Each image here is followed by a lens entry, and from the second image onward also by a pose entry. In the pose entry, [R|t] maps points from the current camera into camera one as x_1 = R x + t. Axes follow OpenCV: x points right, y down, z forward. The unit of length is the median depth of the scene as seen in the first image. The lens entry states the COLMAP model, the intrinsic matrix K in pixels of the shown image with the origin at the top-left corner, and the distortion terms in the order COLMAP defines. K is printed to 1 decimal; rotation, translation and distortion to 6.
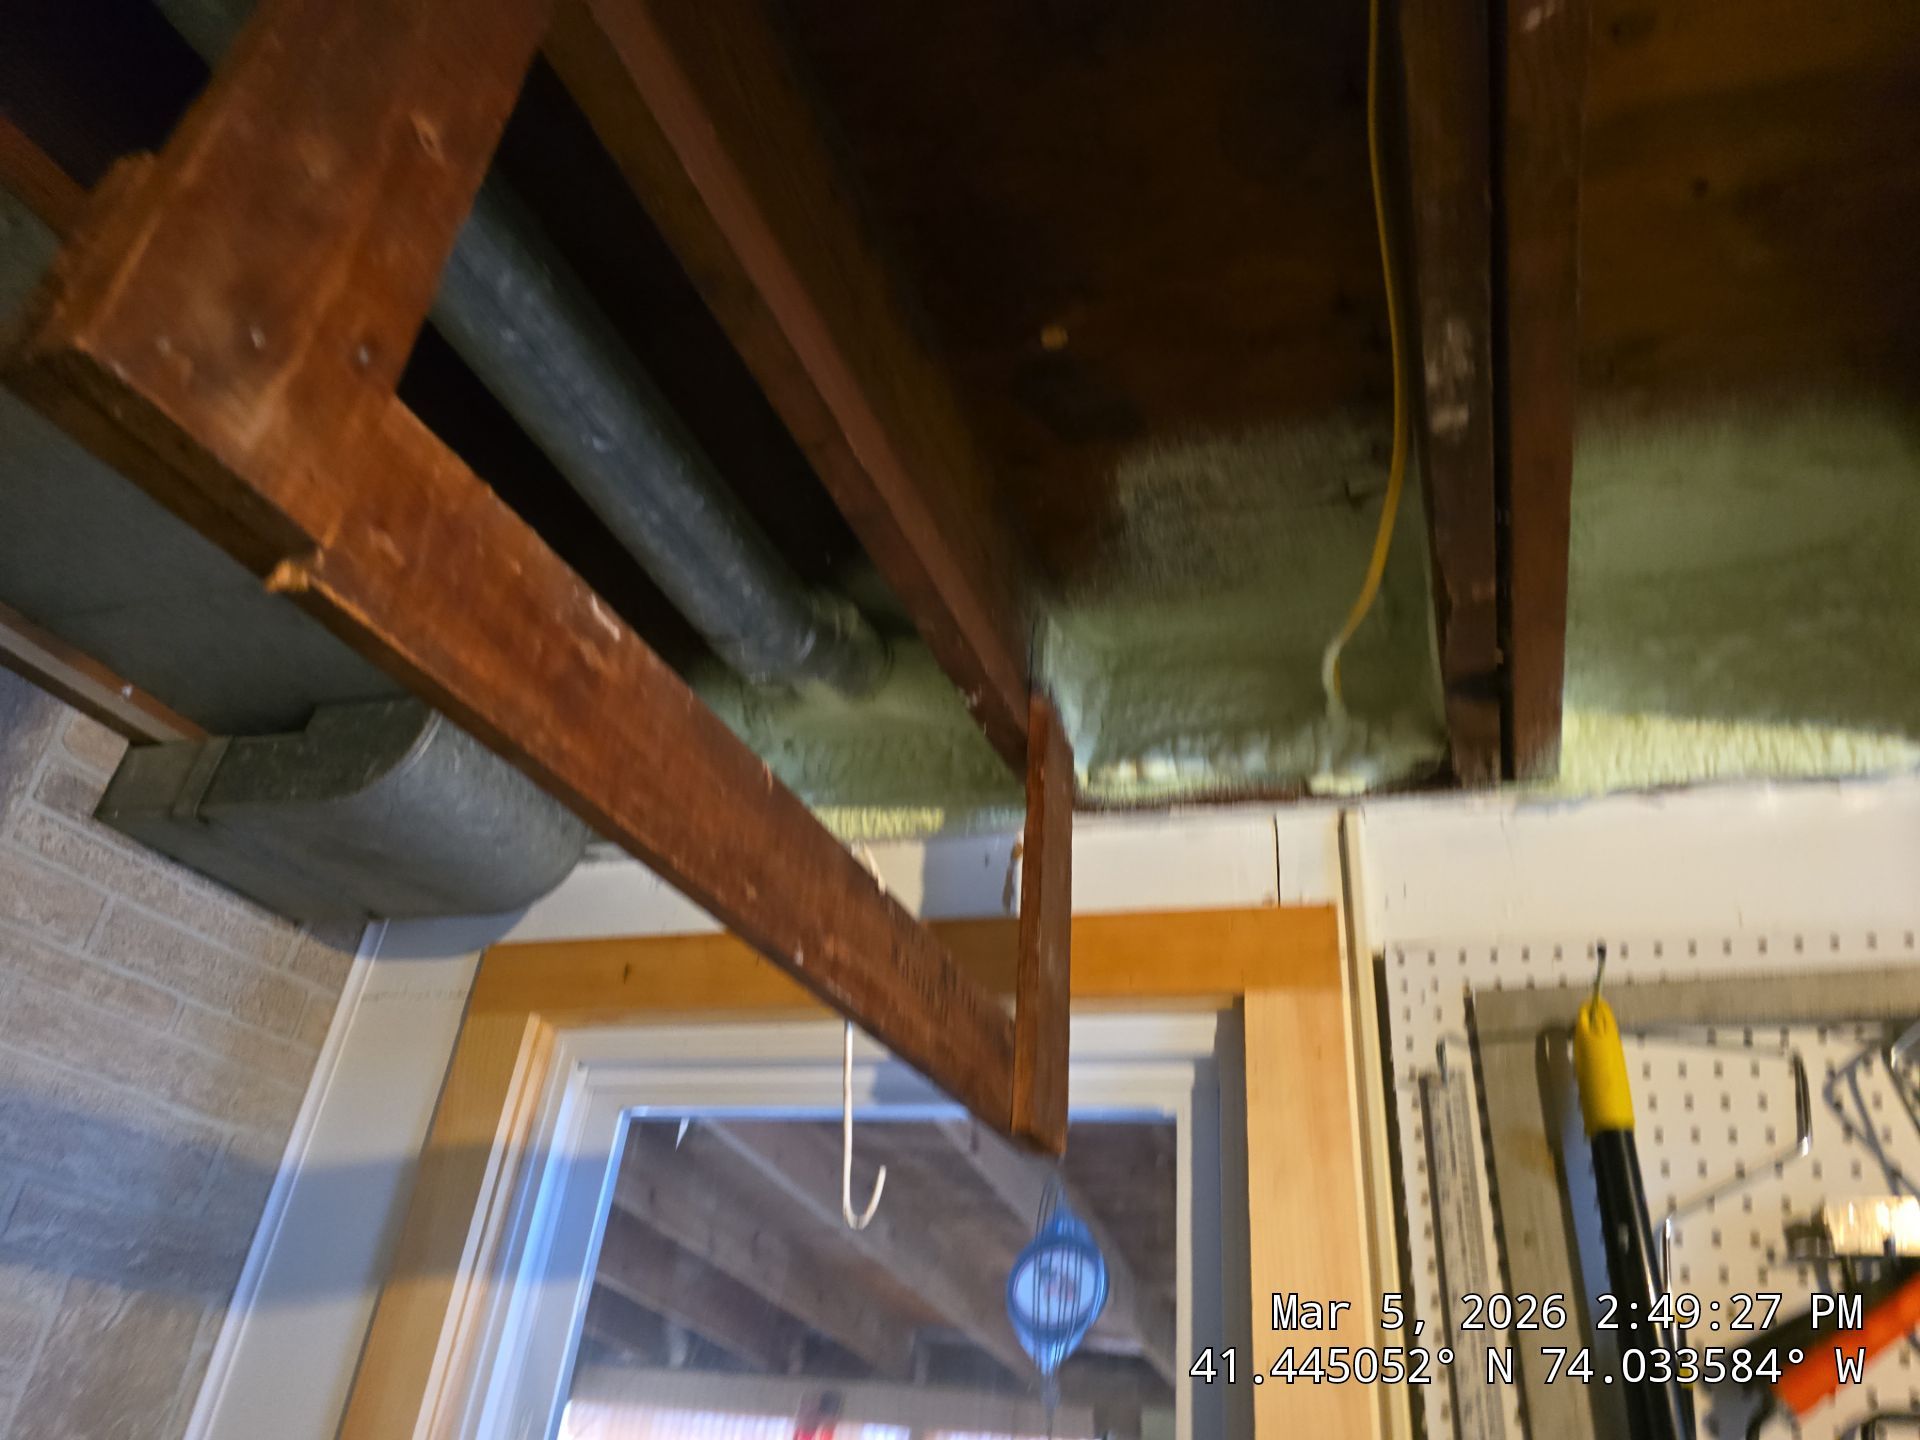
lens RADIAL K [[1270.1, 0, 974.7], [0, 1270.1, 714.9], [0, 0, 1]] dist [0.040371, -0.040483]
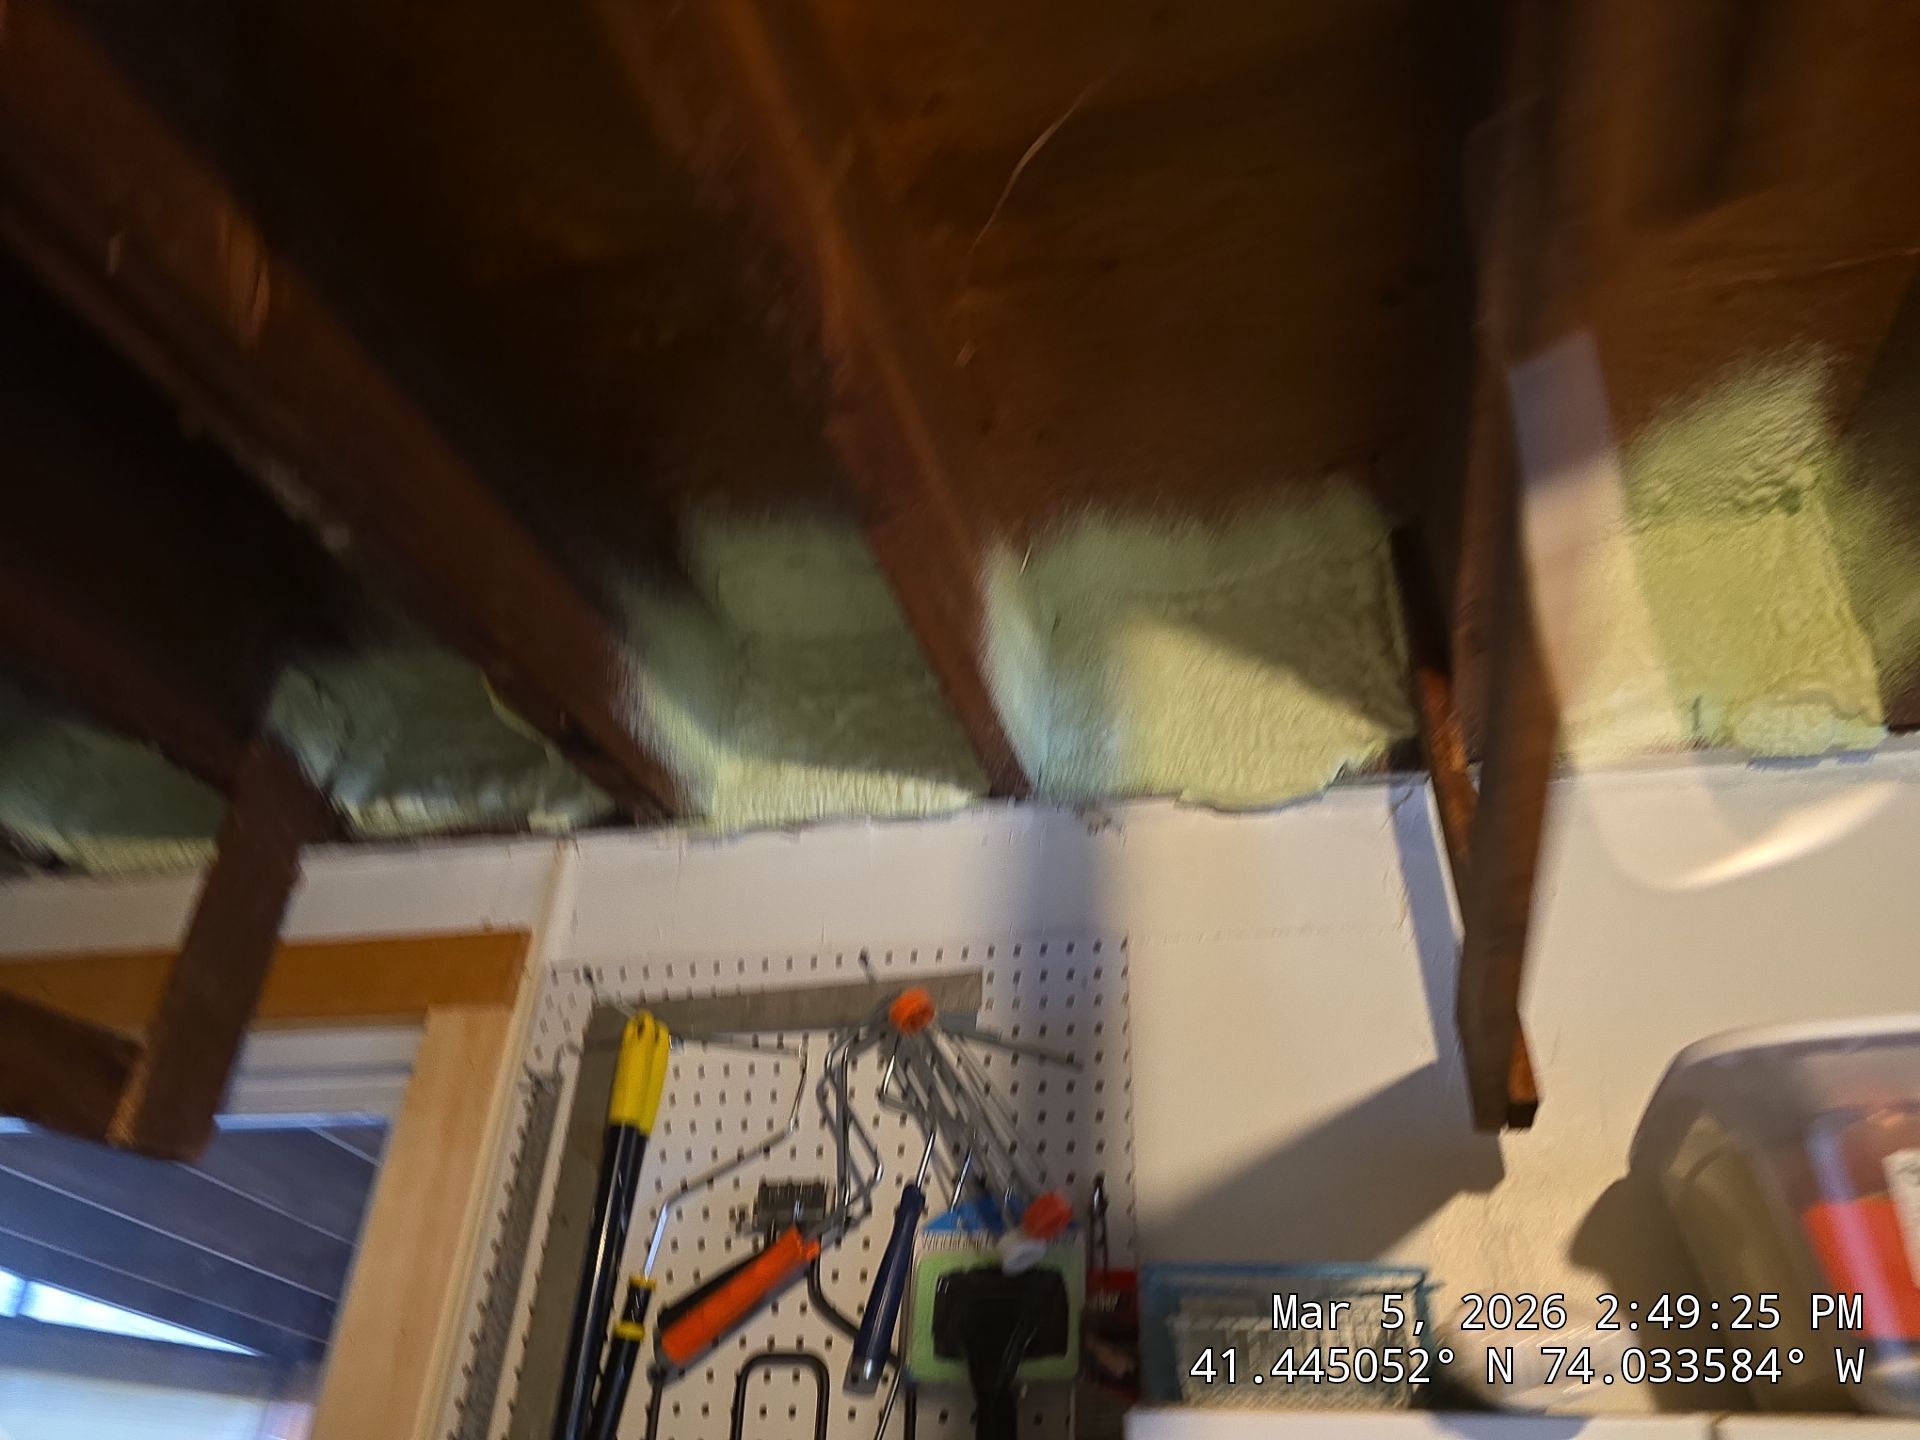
lens RADIAL K [[1249.5, 0, 967.5], [0, 1249.5, 716.0], [0, 0, 1]] dist [0.065460, -0.064987]
pose [[0.994767, 0.004659, 0.102062, 0.568141], [-0.005355, 0.999964, 0.006541, -0.050349], [-0.102028, -0.007053, 0.994757, -0.151073]]
